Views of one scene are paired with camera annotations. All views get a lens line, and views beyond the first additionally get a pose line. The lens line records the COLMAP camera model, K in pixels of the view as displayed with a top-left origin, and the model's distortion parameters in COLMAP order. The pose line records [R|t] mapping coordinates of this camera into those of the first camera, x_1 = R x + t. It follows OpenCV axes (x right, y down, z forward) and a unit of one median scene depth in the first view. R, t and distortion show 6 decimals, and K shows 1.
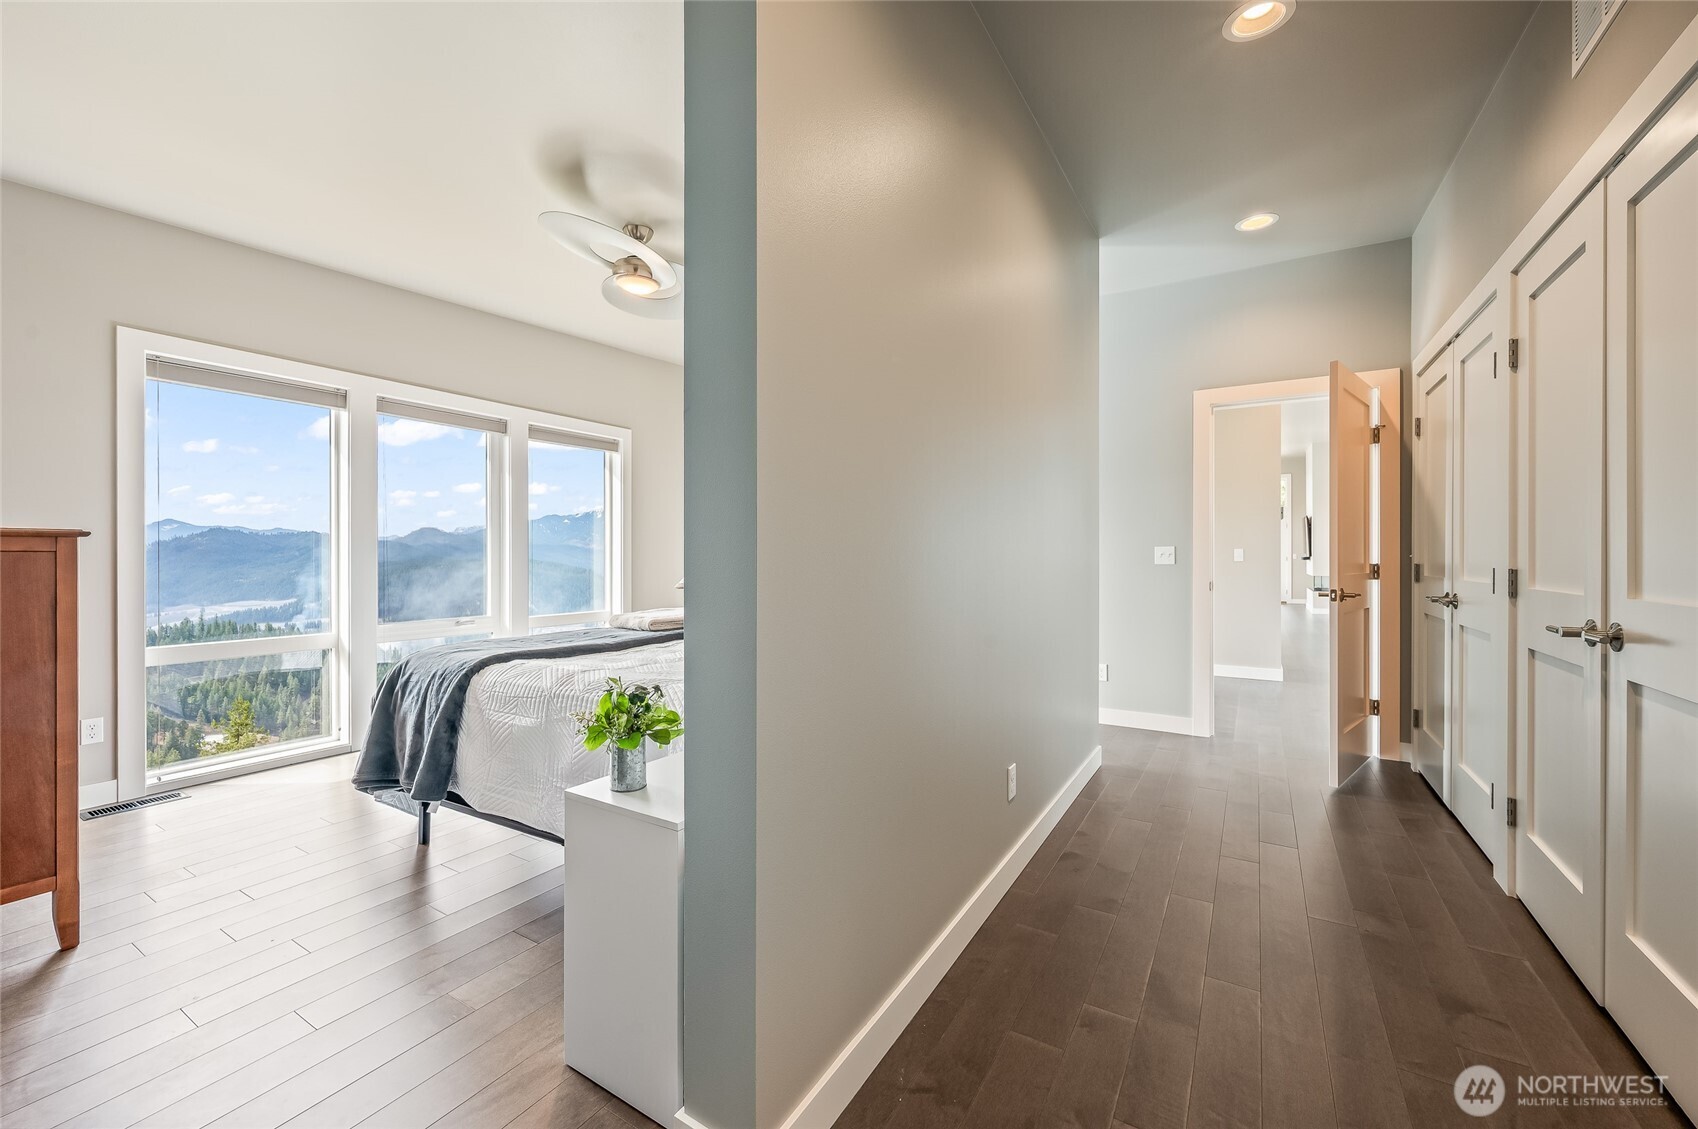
lens RADIAL K [[677.7, 0, 843.0], [0, 677.7, 557.0], [0, 0, 1]] dist [0.003362, -0.000658]
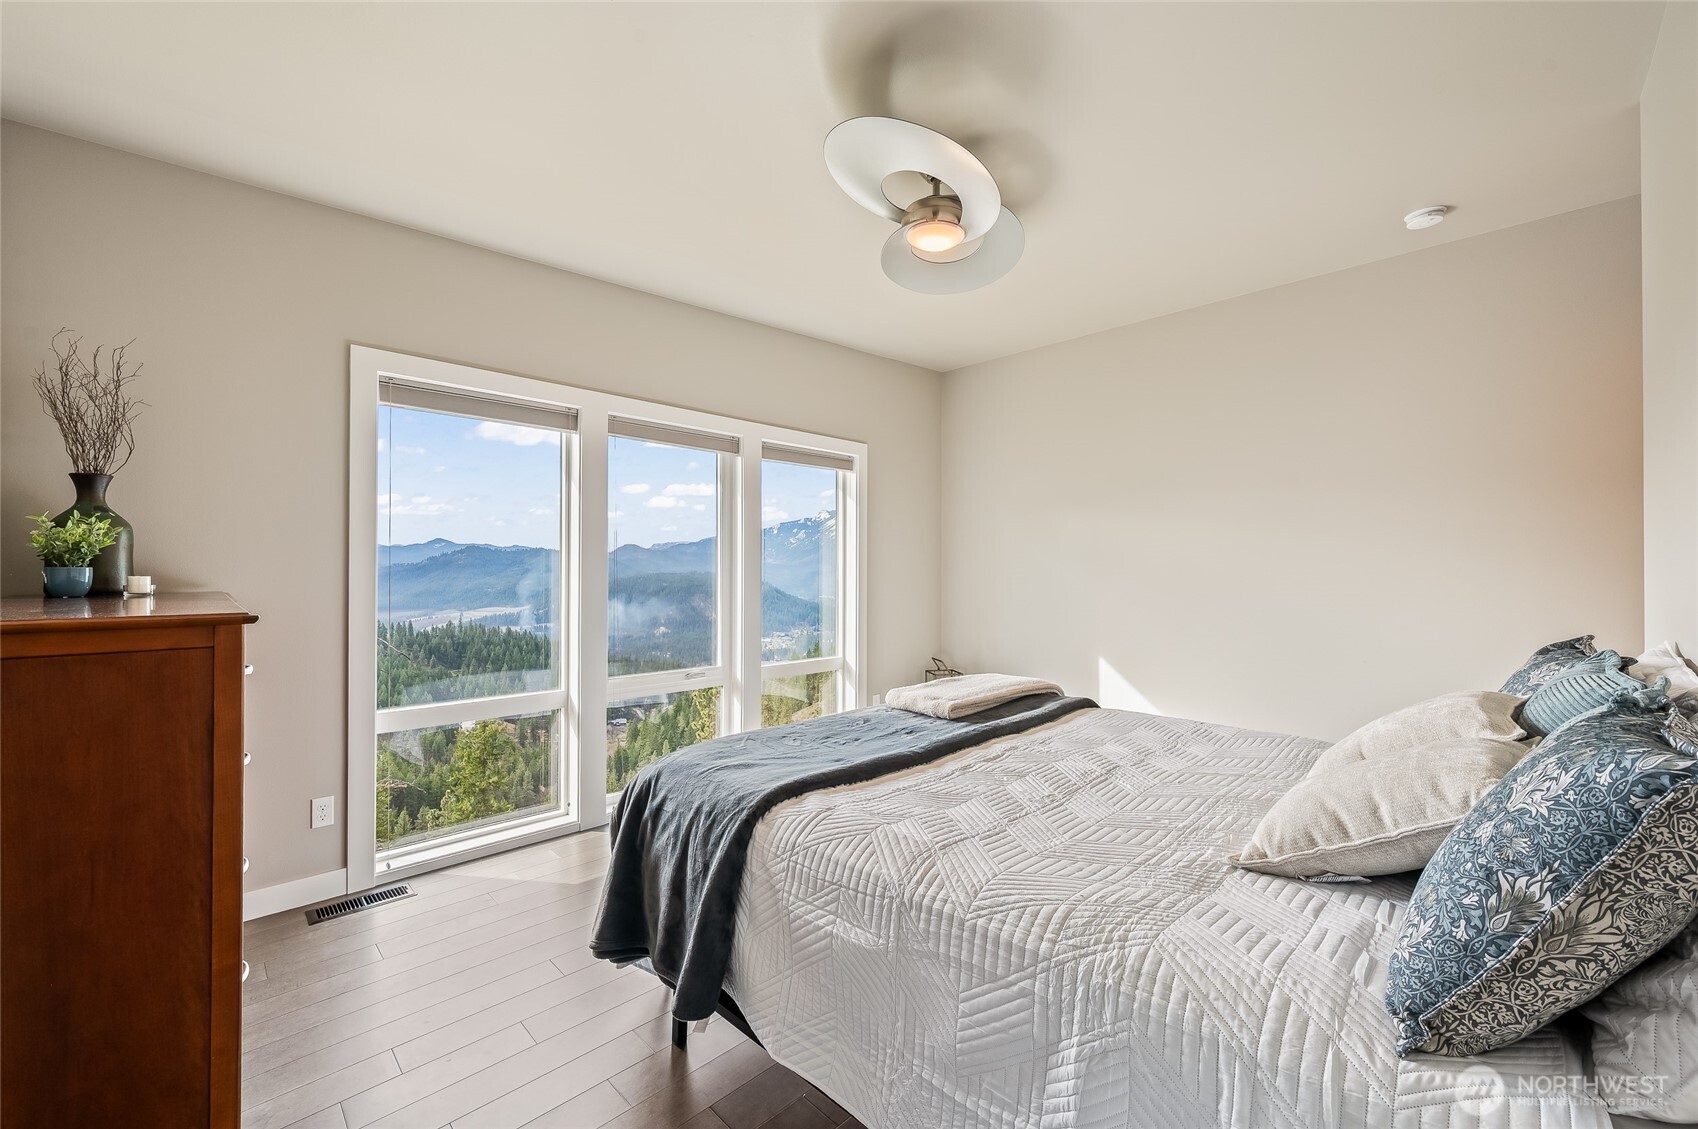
lens RADIAL K [[677.7, 0, 842.6], [0, 677.7, 563.3], [0, 0, 1]] dist [0.003362, -0.000658]
pose [[0.970206, -0.000143, -0.242280, -0.242395], [-0.002455, 0.999943, -0.010419, -0.051661], [0.242268, 0.010704, 0.970150, 0.306026]]
